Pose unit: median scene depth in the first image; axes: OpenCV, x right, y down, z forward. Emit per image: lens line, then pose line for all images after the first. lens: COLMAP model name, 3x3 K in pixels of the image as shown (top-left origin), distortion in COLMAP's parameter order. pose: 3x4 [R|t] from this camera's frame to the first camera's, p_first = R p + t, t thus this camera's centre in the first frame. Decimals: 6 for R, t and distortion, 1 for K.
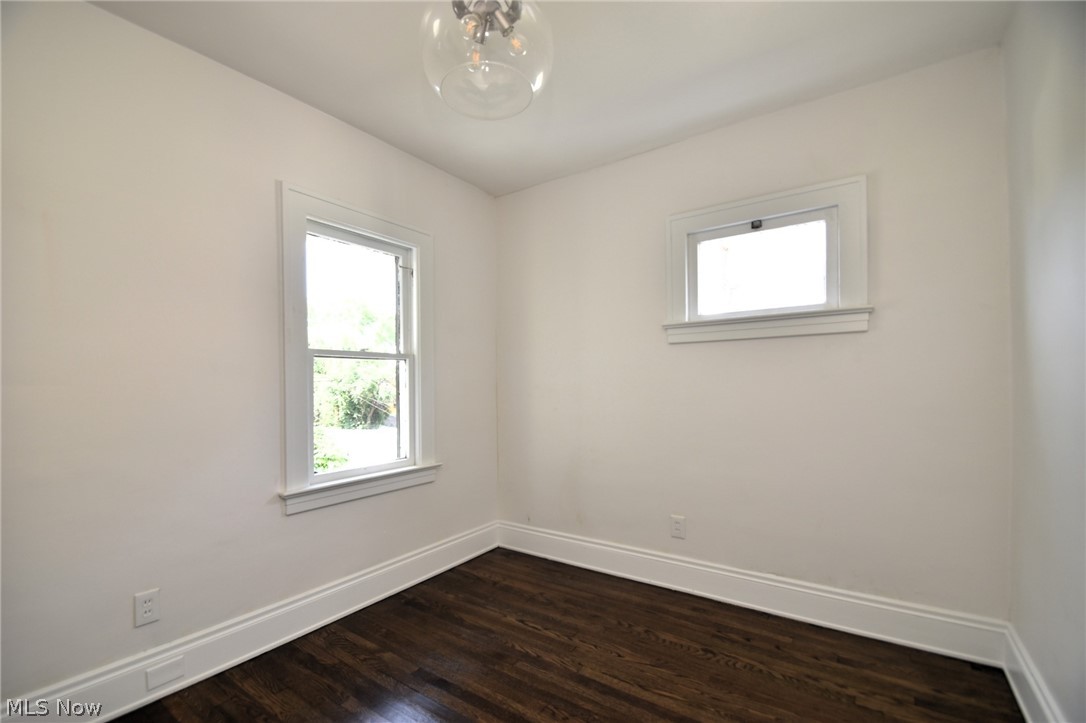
lens RADIAL K [[476.6, 0, 528.0], [0, 476.6, 385.9], [0, 0, 1]] dist [0.001585, -0.013481]
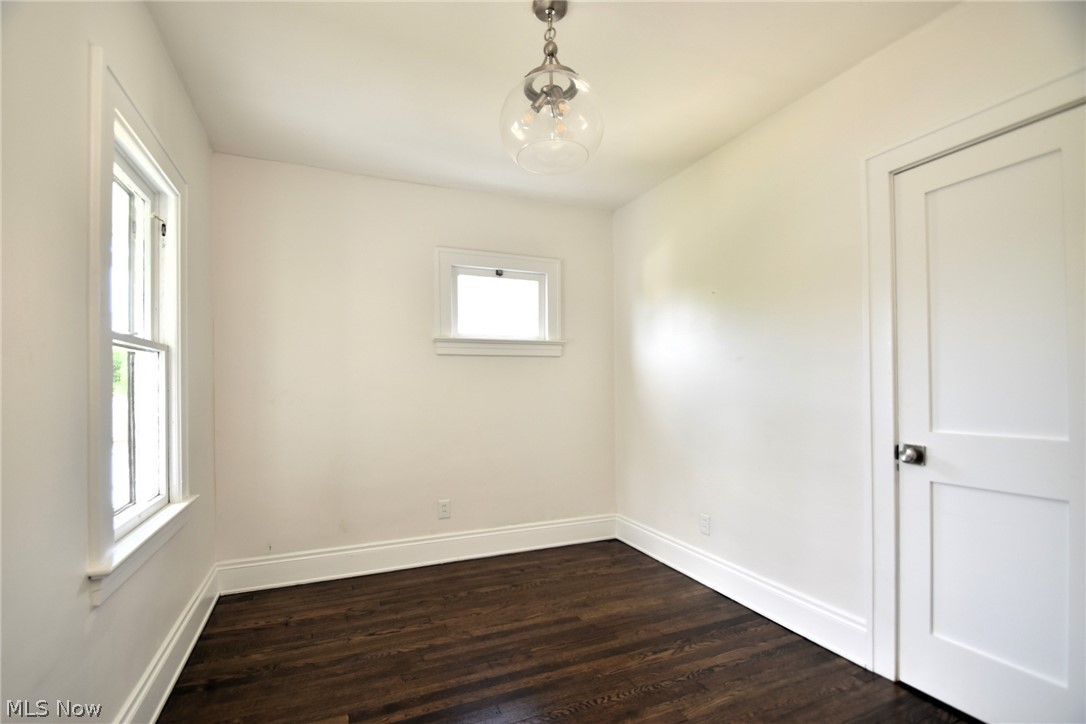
lens RADIAL K [[476.6, 0, 528.0], [0, 476.6, 386.4], [0, 0, 1]] dist [0.001585, -0.013481]
pose [[0.521802, 0.010424, 0.853003, -0.660608], [0.005015, 0.999871, -0.015287, 0.009997], [-0.853052, 0.012254, 0.521682, 0.220489]]
